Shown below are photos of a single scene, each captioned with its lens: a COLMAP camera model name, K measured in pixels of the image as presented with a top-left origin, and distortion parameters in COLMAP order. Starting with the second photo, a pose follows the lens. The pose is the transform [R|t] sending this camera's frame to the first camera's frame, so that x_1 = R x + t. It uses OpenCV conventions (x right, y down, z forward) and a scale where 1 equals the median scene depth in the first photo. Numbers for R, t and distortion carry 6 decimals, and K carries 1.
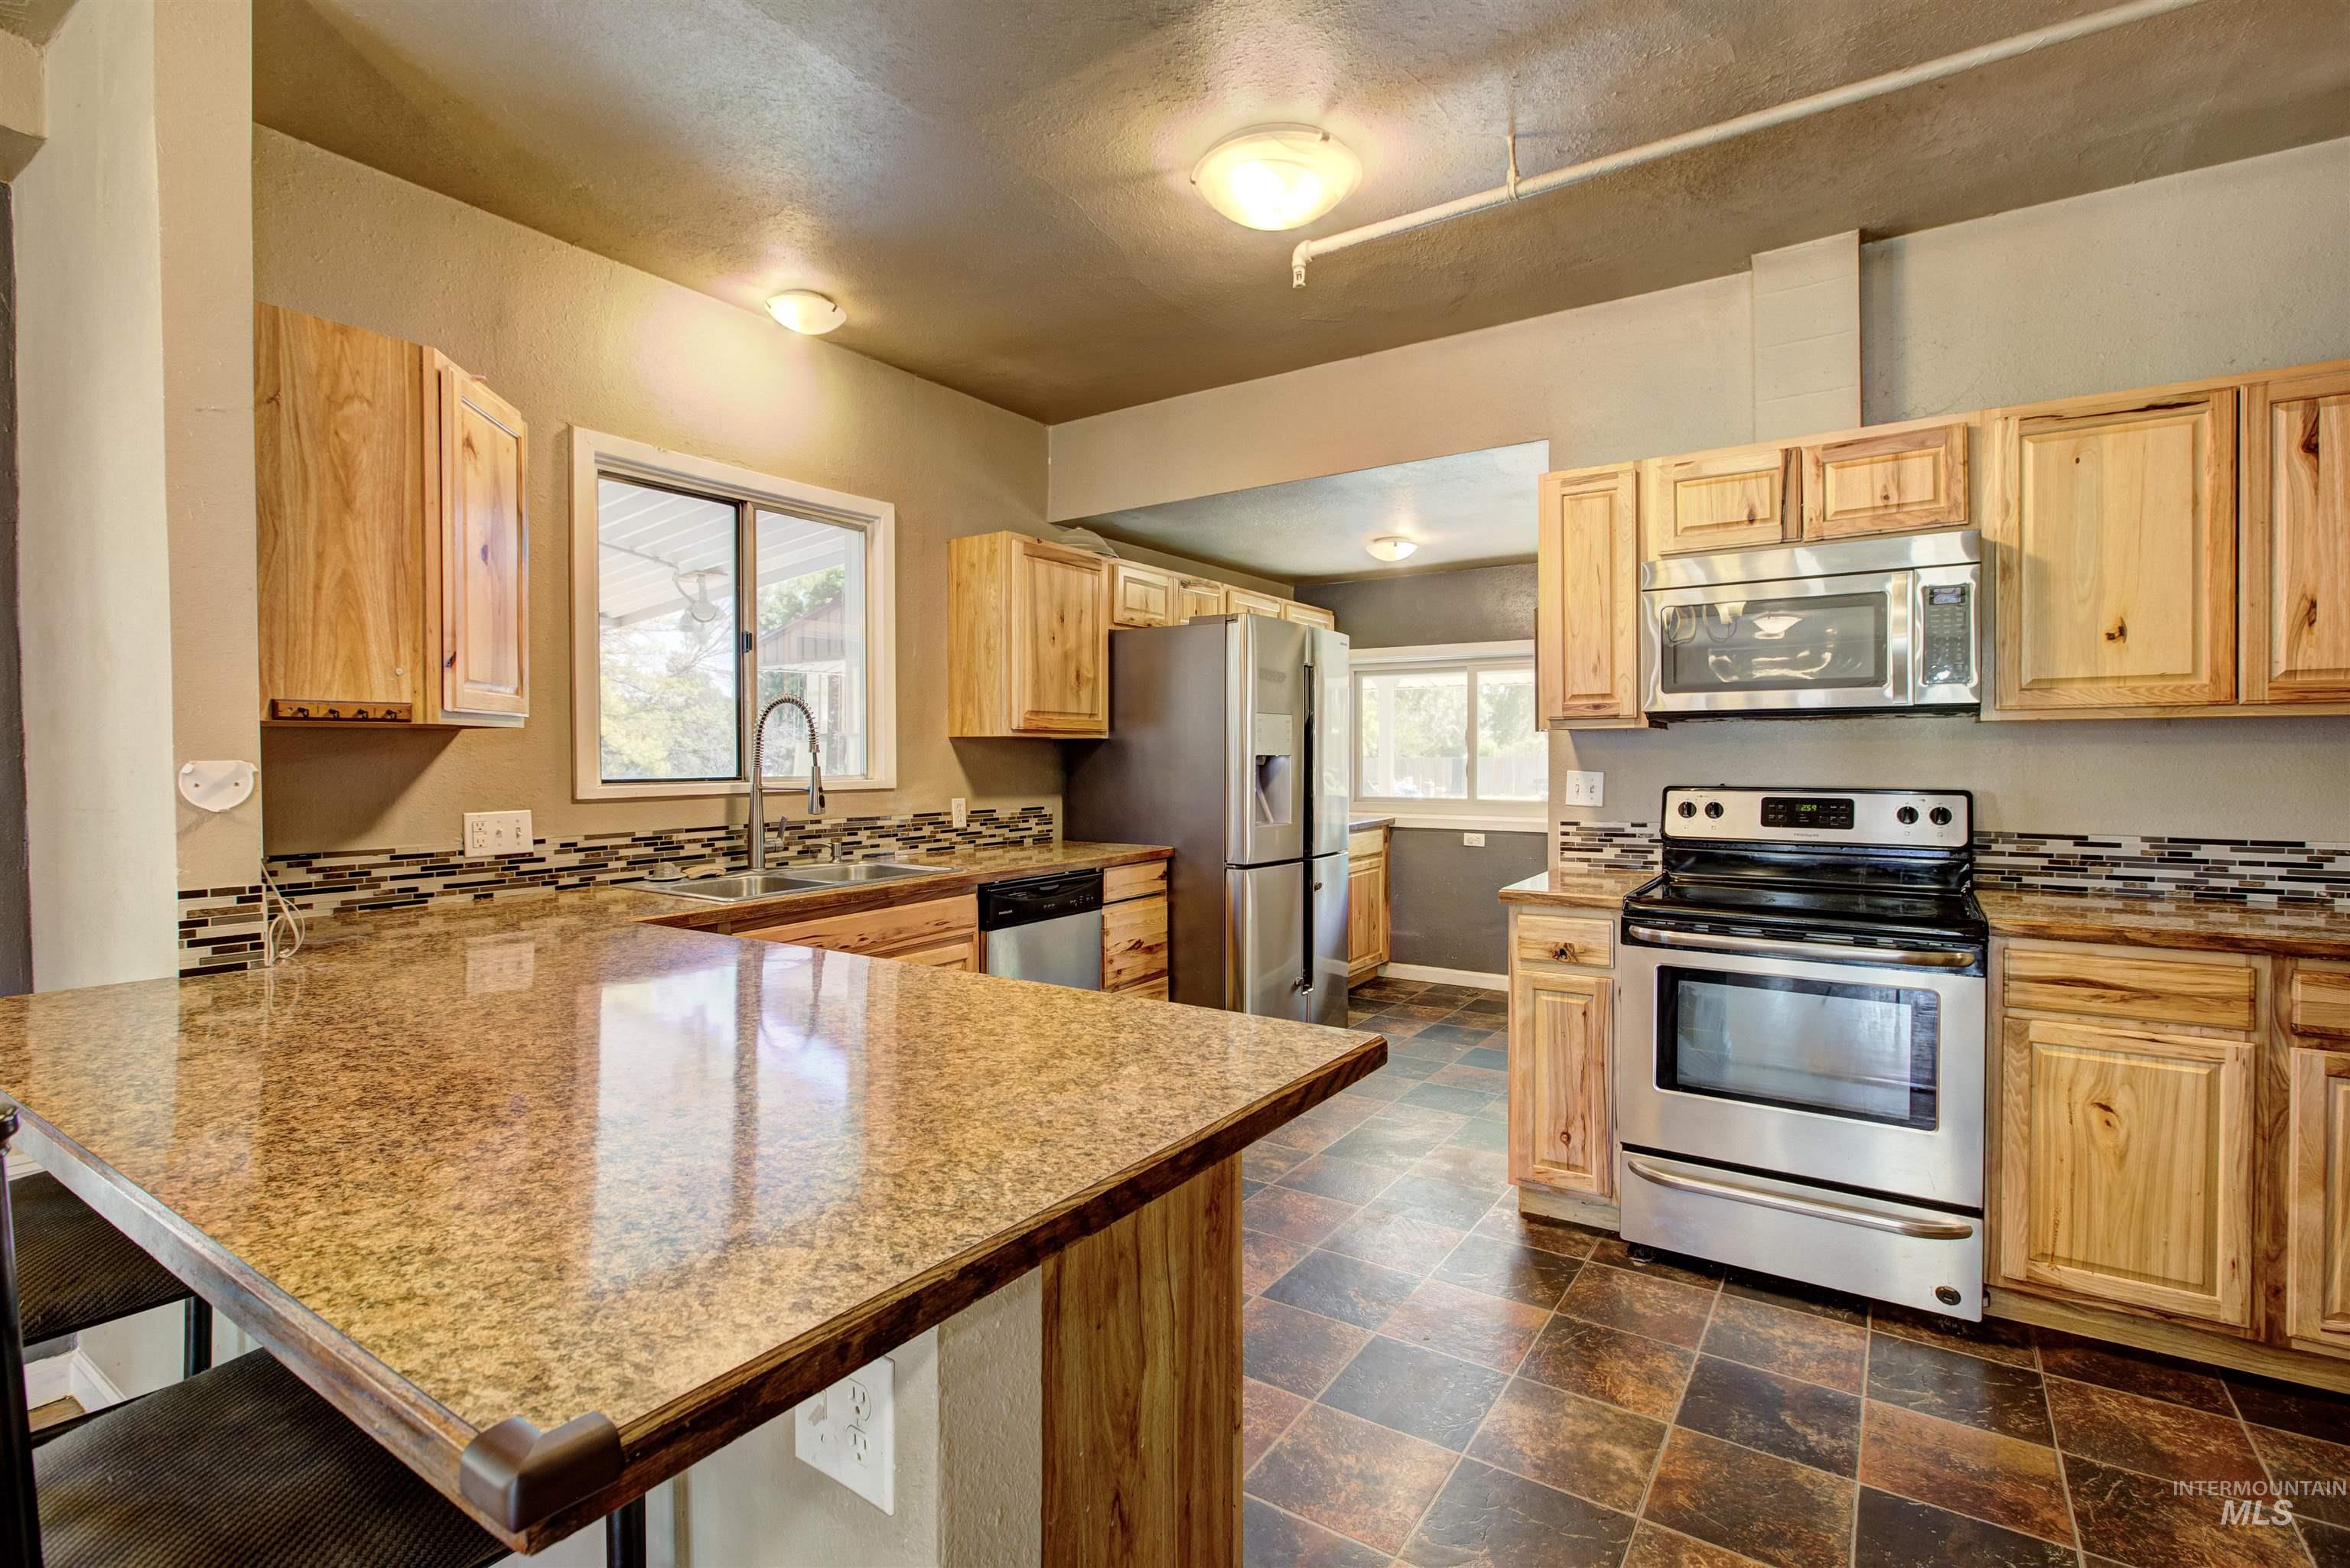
lens RADIAL K [[1078.4, 0, 1189.5], [0, 1078.4, 764.1], [0, 0, 1]] dist [-0.003930, 0.000721]
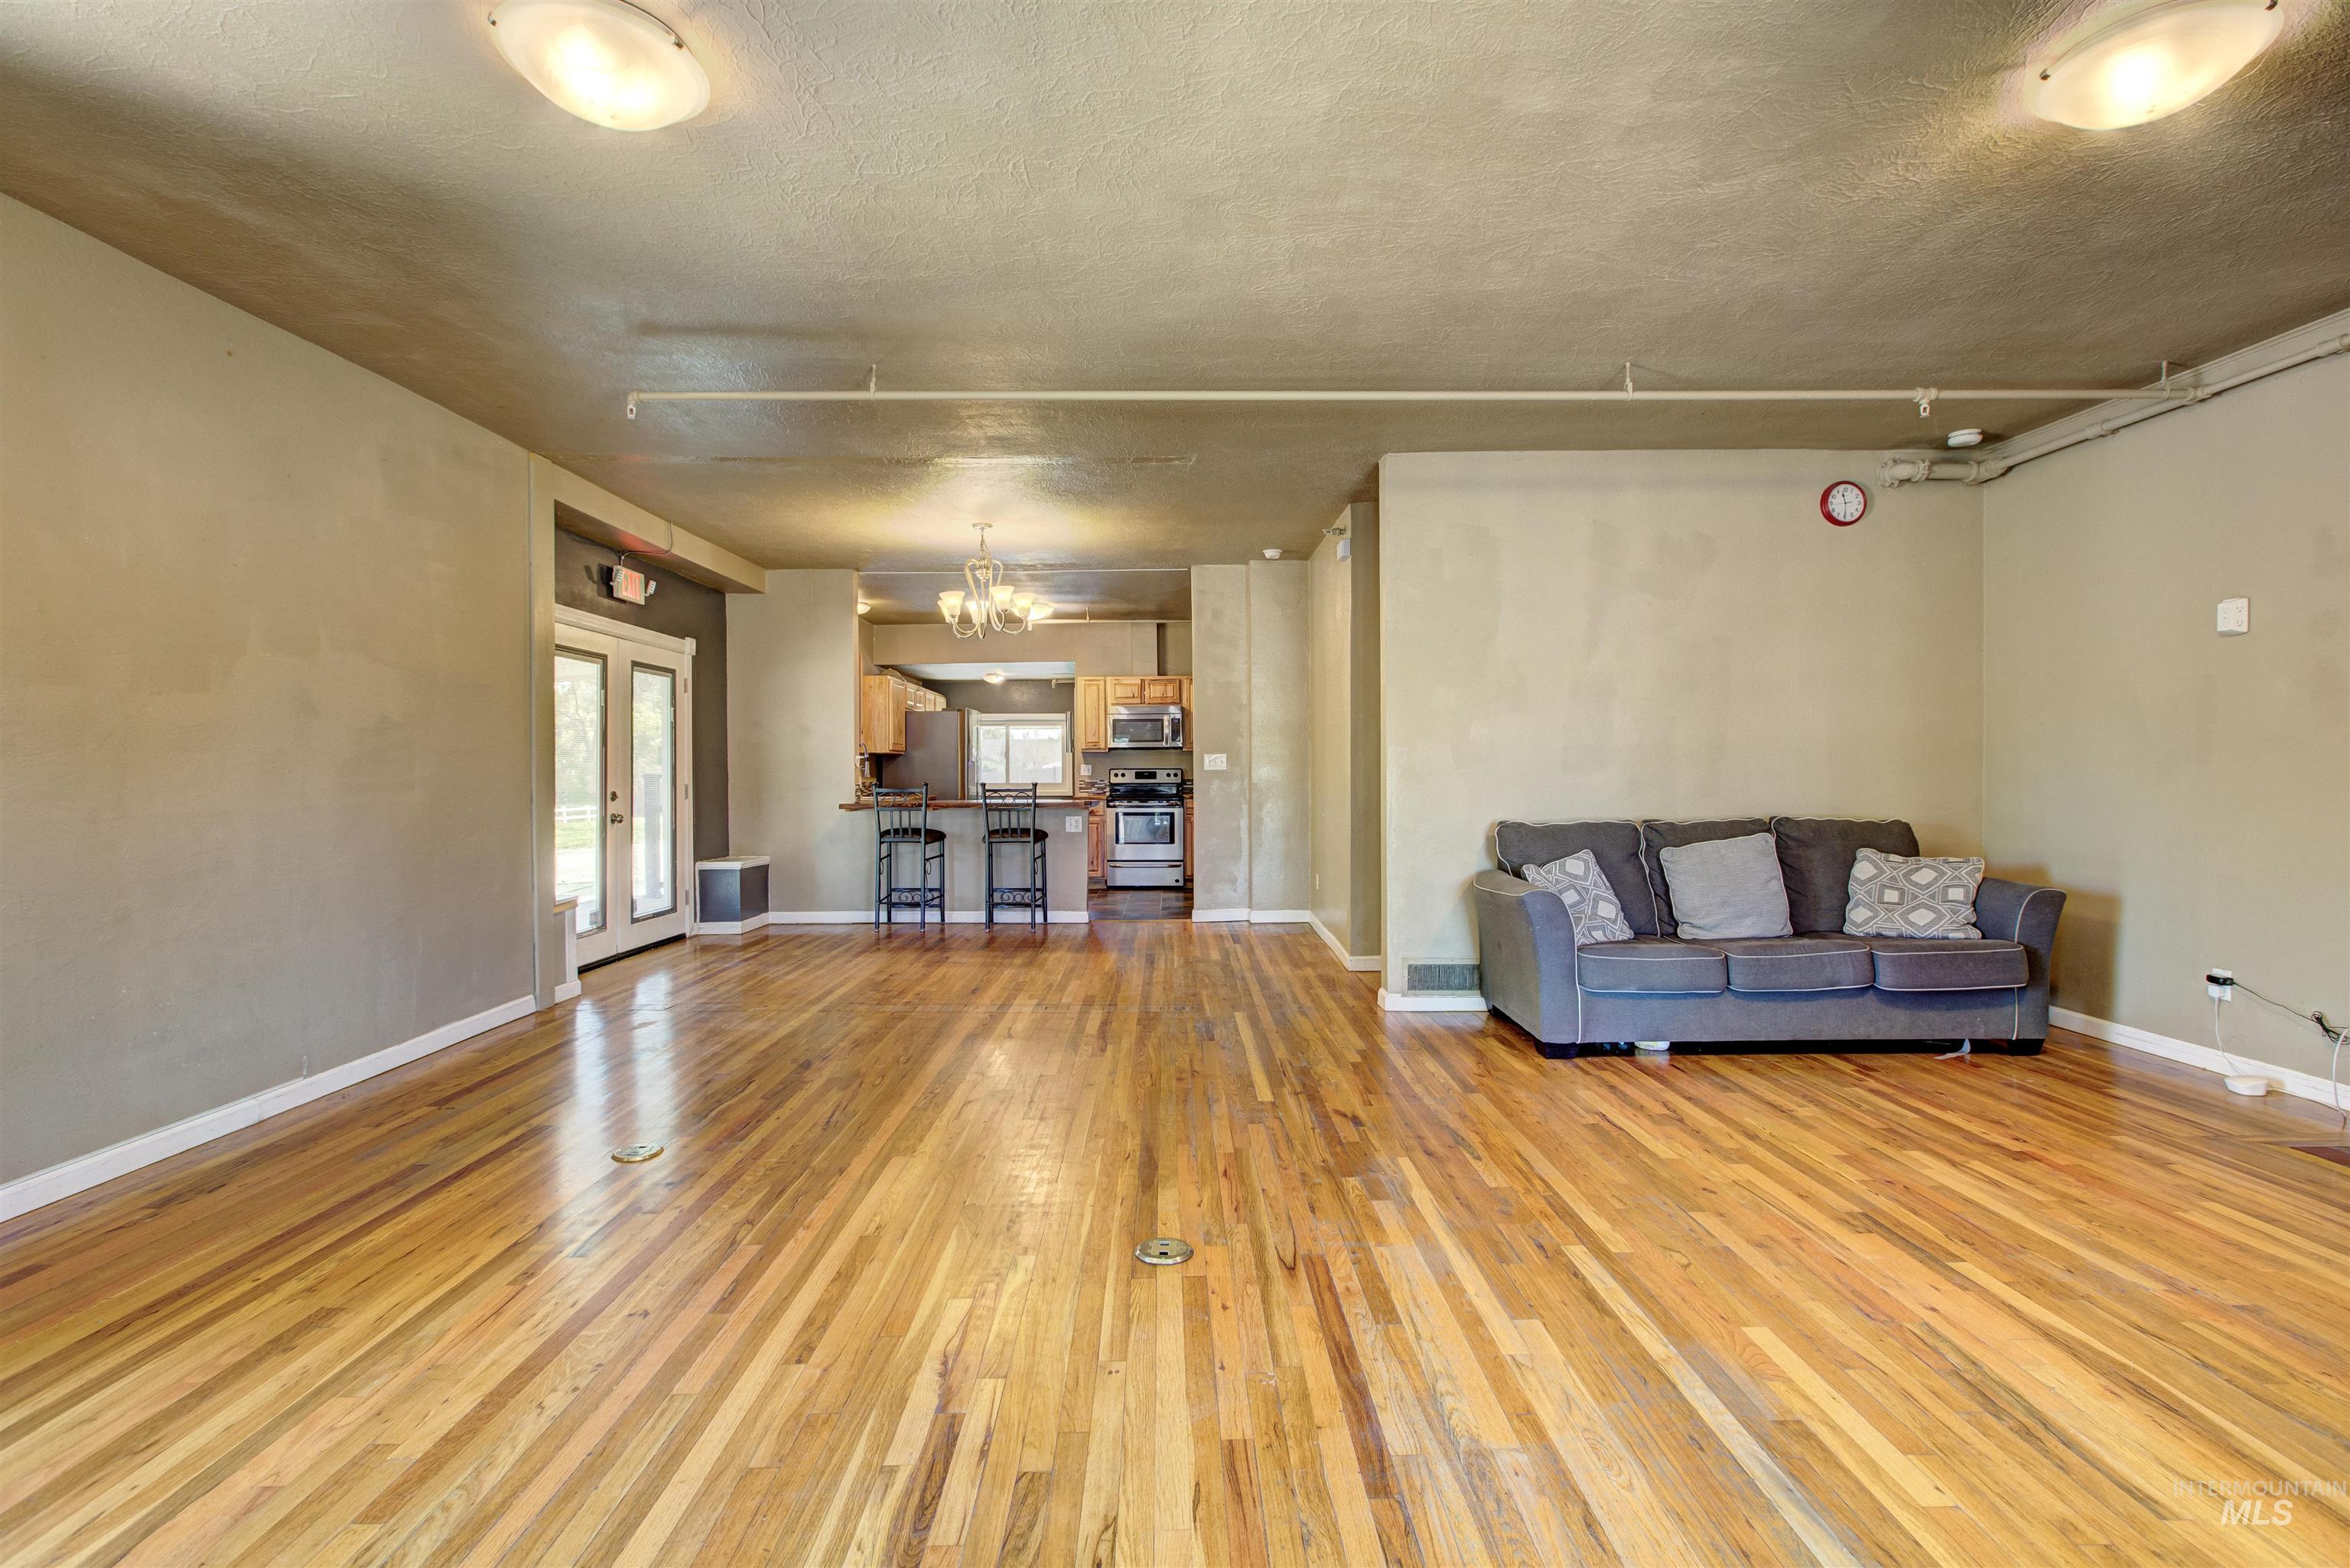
lens RADIAL K [[1078.4, 0, 1189.5], [0, 1078.4, 764.1], [0, 0, 1]] dist [-0.003930, 0.000721]
pose [[0.821467, 0.003317, 0.570246, -1.406611], [0.008574, 0.999798, -0.018167, 0.075797], [-0.570191, 0.019813, 0.821273, -2.114873]]
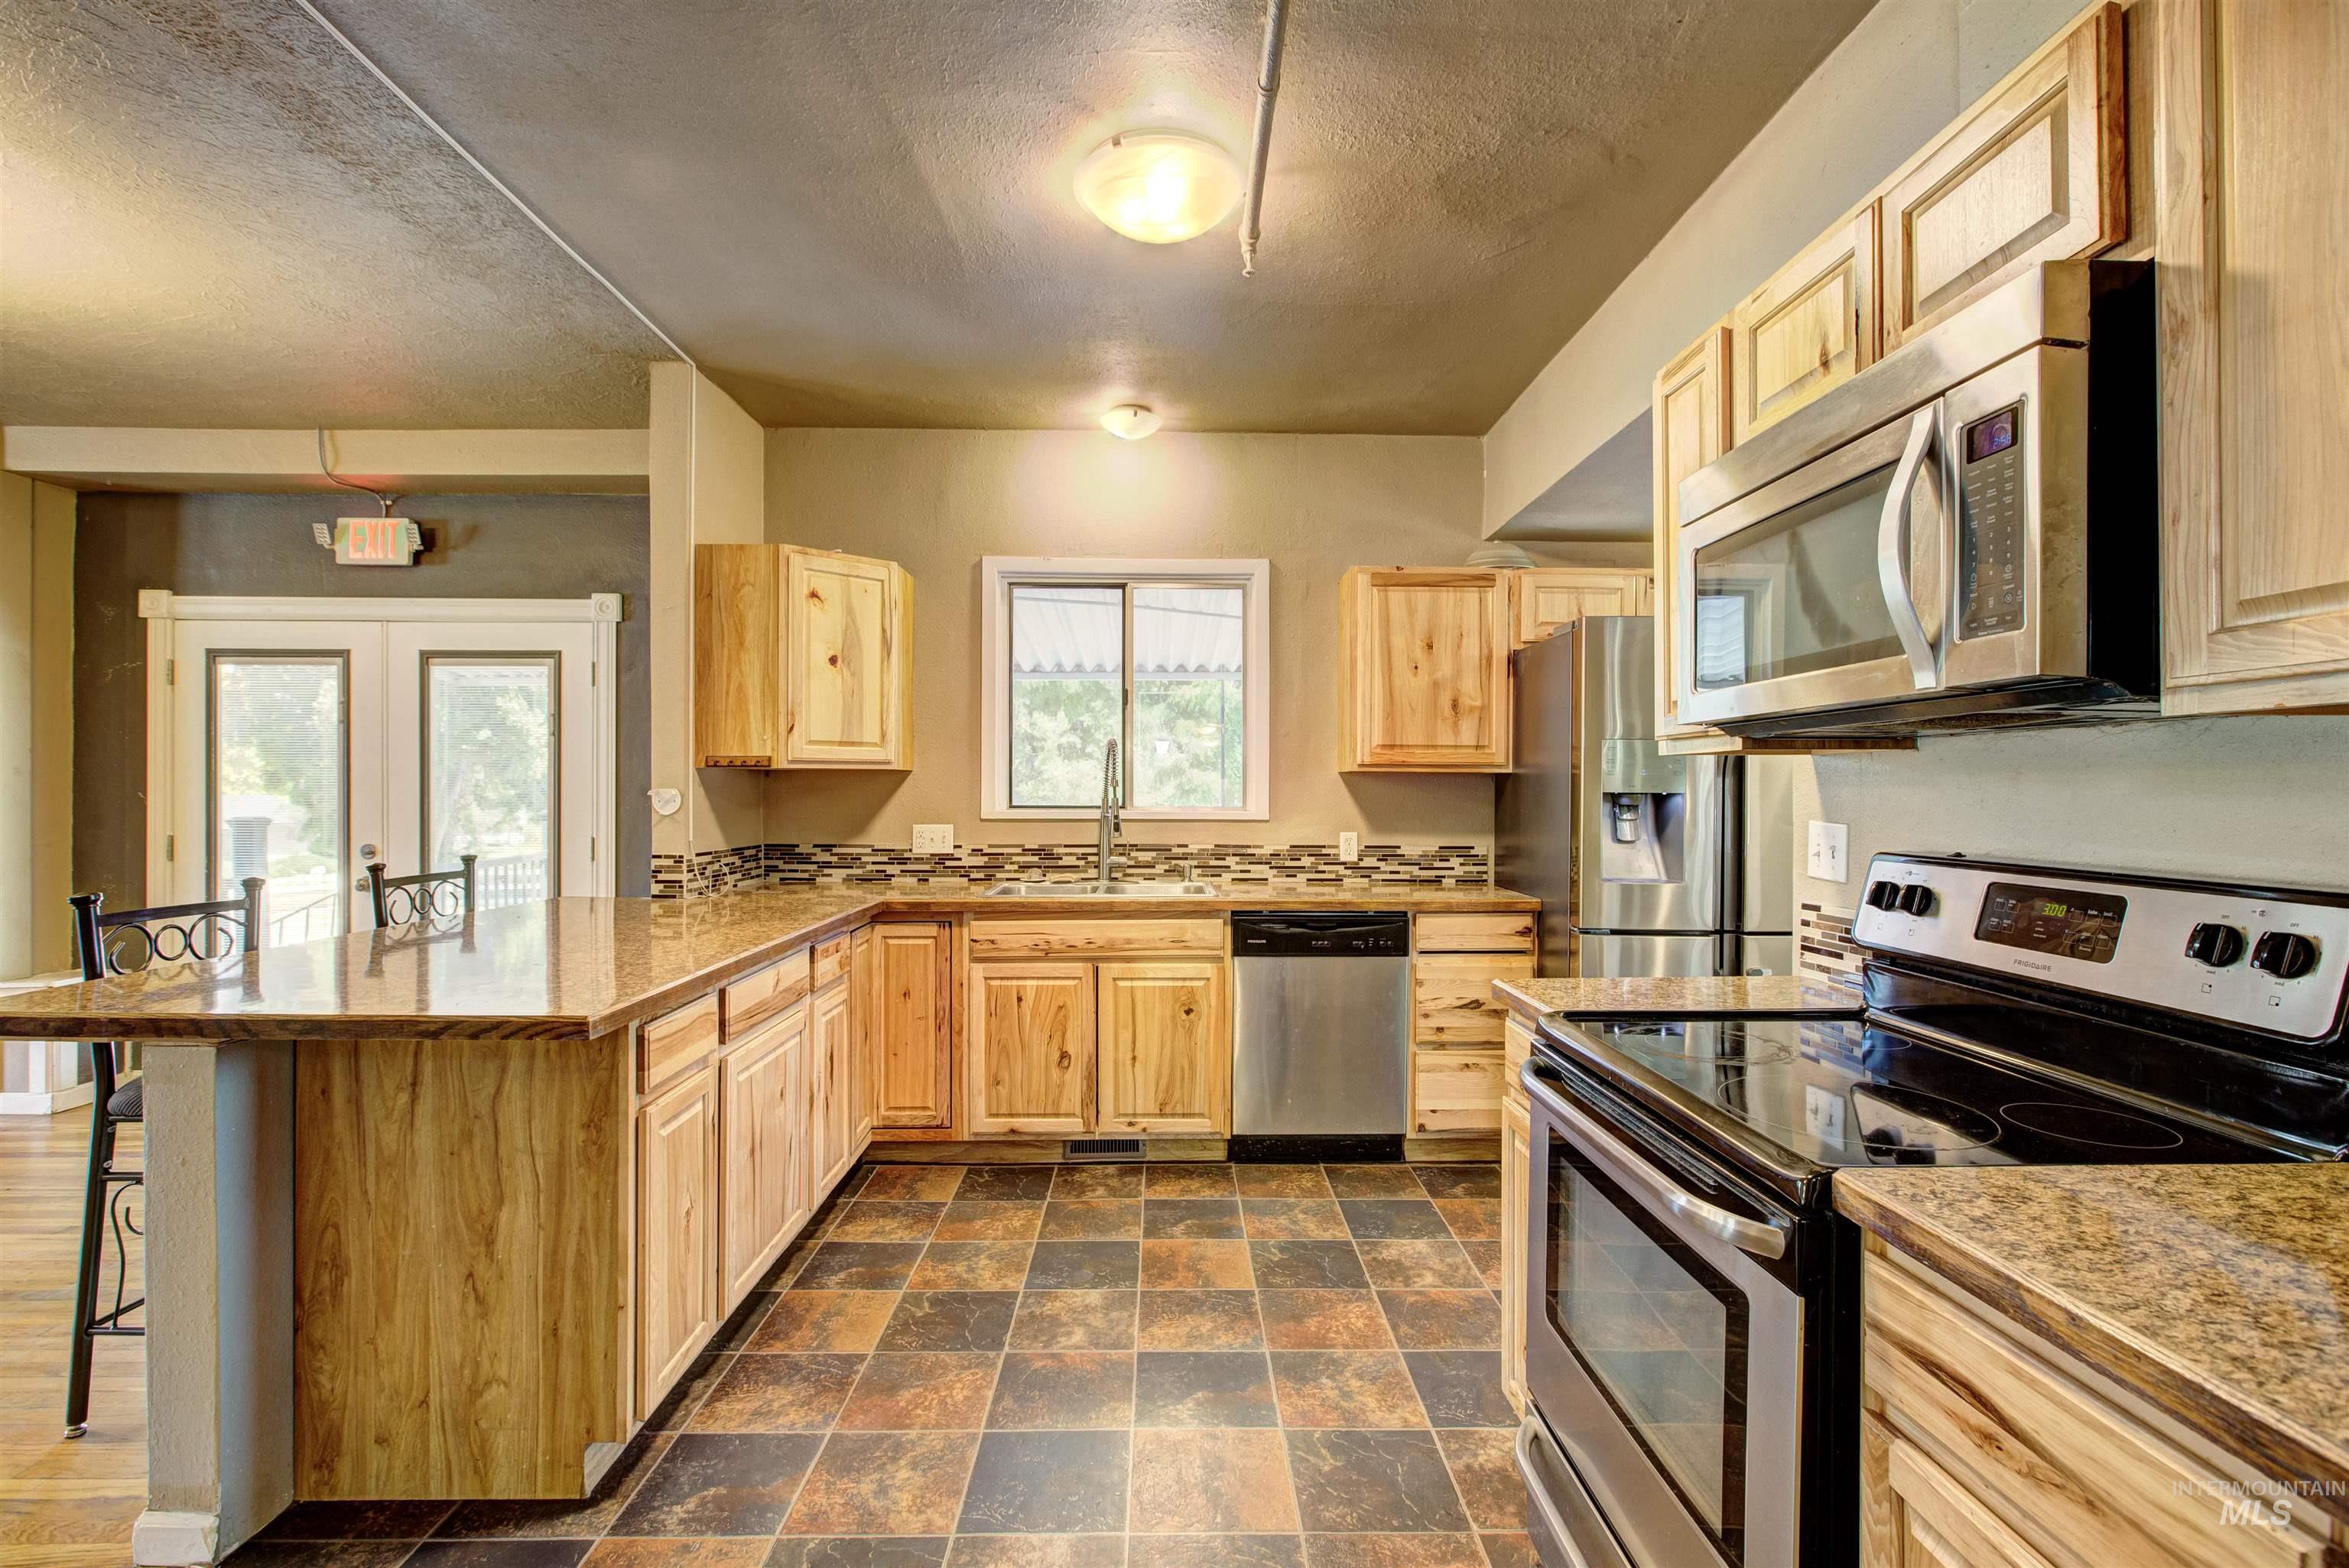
lens RADIAL K [[1043.7, 0, 1124.6], [0, 1043.7, 787.0], [0, 0, 1]] dist [-0.009586, 0.001164]
pose [[0.566313, 0.004145, -0.824180, 0.653535], [-0.013272, 0.999904, -0.004091, -0.005842], [0.824083, 0.013255, 0.566314, 0.362353]]
